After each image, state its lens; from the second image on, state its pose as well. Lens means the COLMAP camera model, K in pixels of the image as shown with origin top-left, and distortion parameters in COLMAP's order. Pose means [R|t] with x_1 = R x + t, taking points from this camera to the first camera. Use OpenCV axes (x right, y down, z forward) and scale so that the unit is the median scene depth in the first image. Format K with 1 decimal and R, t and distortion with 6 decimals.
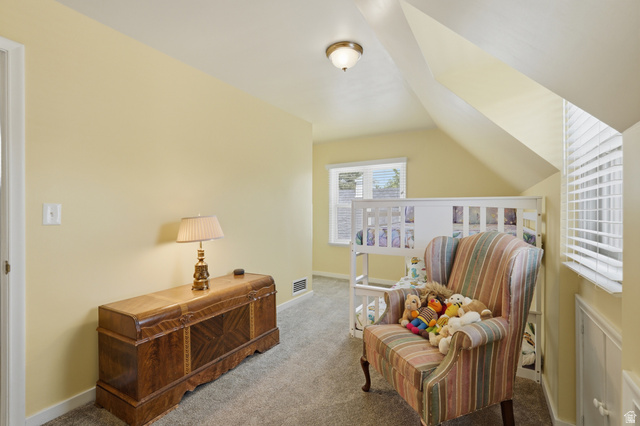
lens RADIAL K [[286.0, 0, 321.0], [0, 286.0, 215.2], [0, 0, 1]] dist [-0.011977, 0.003048]
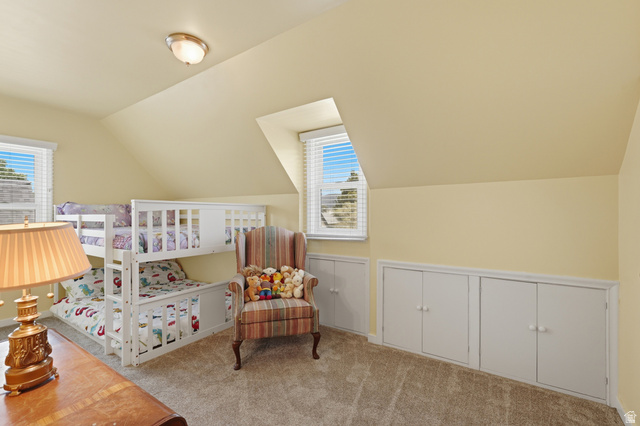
lens RADIAL K [[286.0, 0, 320.4], [0, 286.0, 212.8], [0, 0, 1]] dist [-0.011977, 0.003048]
pose [[0.062429, 0.002591, 0.998046, -0.745354], [0.019018, 0.999812, -0.003785, -0.004966], [-0.997868, 0.019217, 0.062368, 0.446902]]
